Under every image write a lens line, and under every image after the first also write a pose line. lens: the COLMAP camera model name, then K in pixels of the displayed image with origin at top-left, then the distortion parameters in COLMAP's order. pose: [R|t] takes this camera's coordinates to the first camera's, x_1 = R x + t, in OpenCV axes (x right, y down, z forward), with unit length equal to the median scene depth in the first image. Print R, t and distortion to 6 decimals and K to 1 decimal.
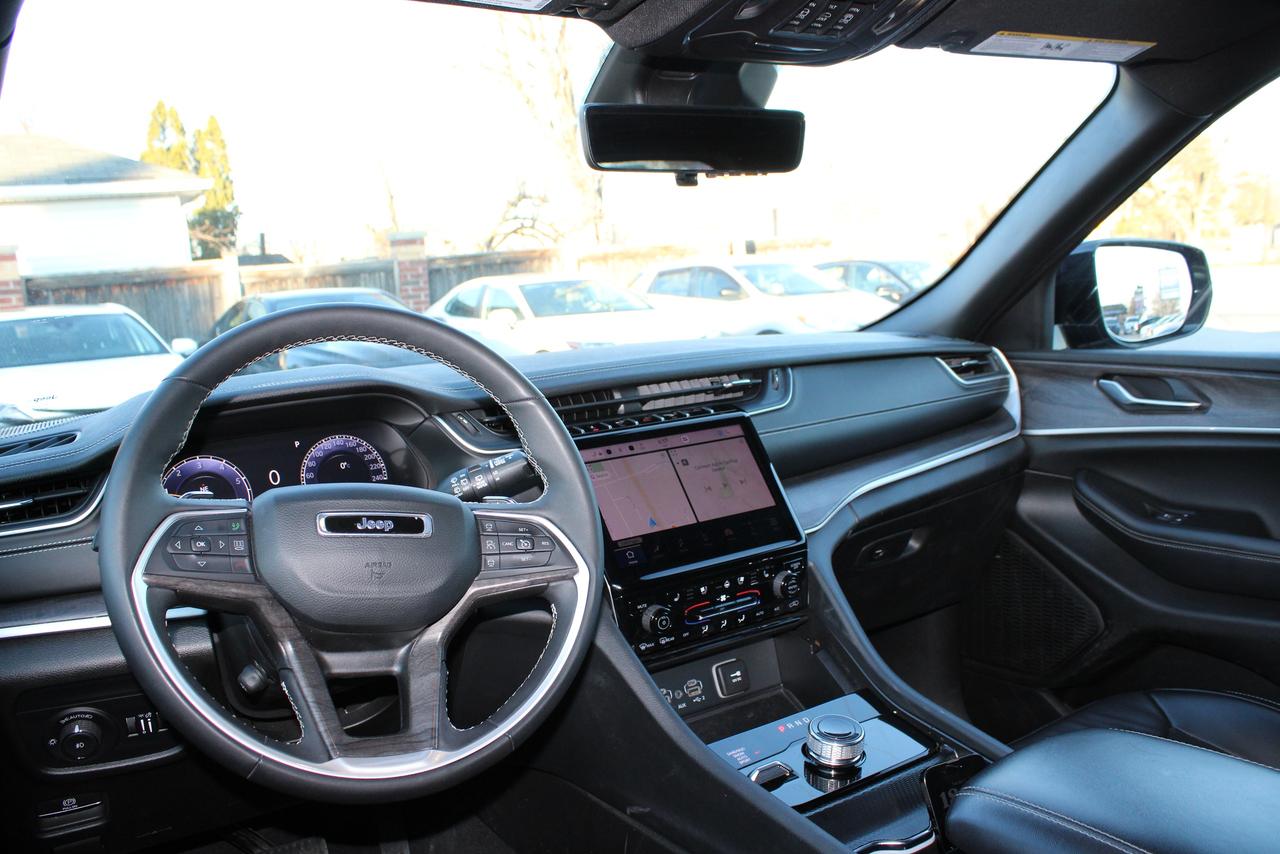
lens RADIAL K [[1051.9, 0, 624.2], [0, 1051.9, 427.1], [0, 0, 1]] dist [-0.147016, 0.114254]
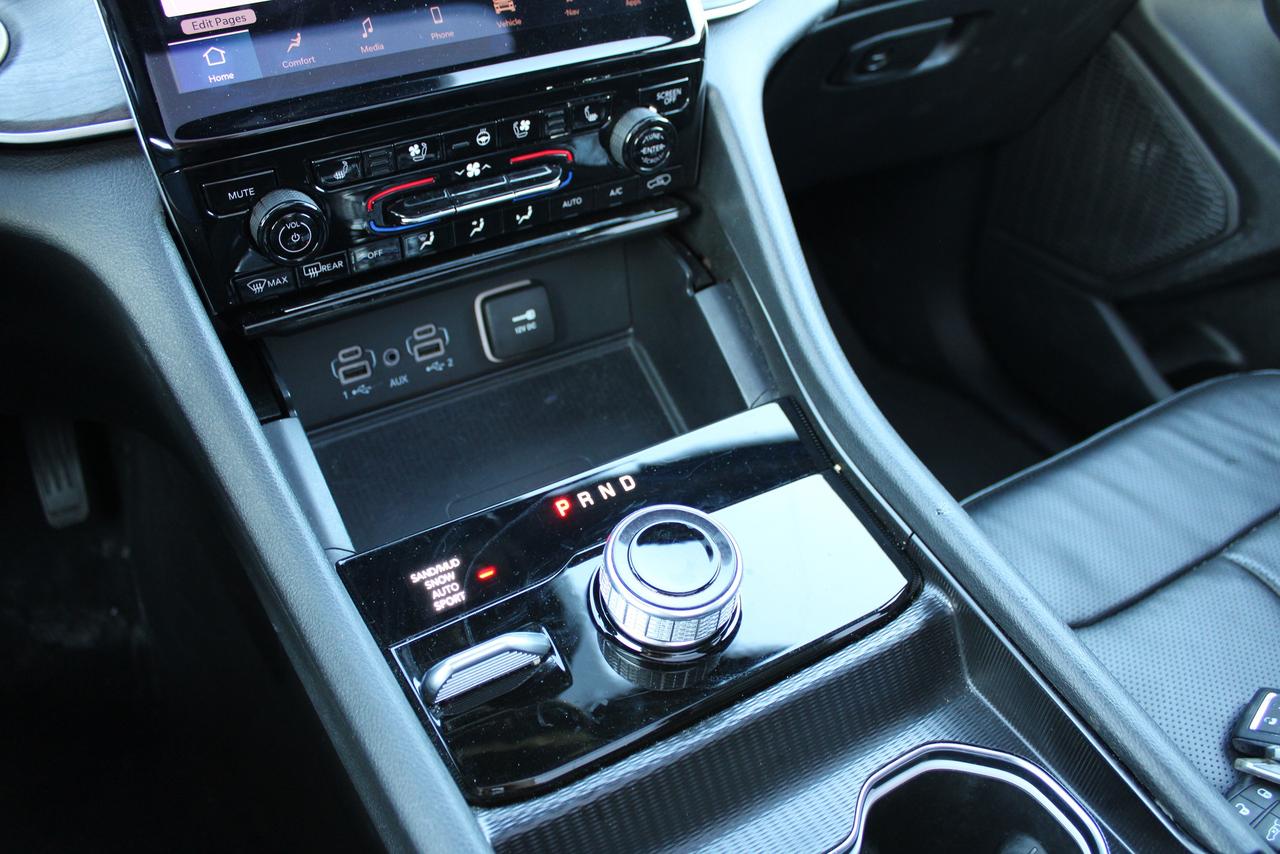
lens RADIAL K [[1051.9, 0, 624.2], [0, 1051.9, 427.1], [0, 0, 1]] dist [-0.147016, 0.114254]
pose [[0.997134, 0.071231, 0.025500, 0.148004], [-0.074385, 0.861435, 0.502390, 0.038089], [0.013819, -0.502847, 0.864265, 0.578413]]
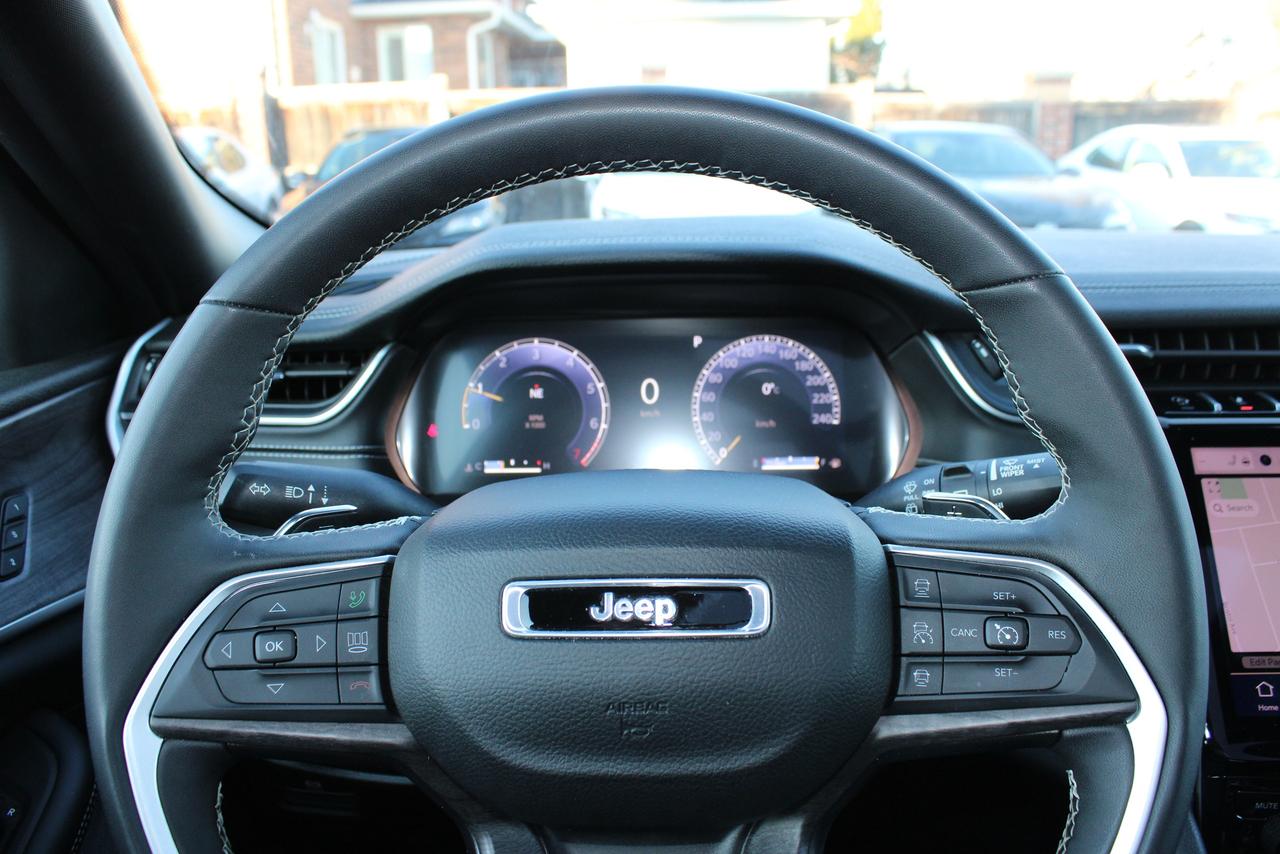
lens RADIAL K [[1051.9, 0, 624.2], [0, 1051.9, 427.1], [0, 0, 1]] dist [-0.147016, 0.114254]
pose [[0.832786, 0.202036, -0.515411, -0.024211], [-0.121152, 0.974971, 0.186425, -0.042680], [0.540176, -0.092809, 0.836419, 0.445216]]
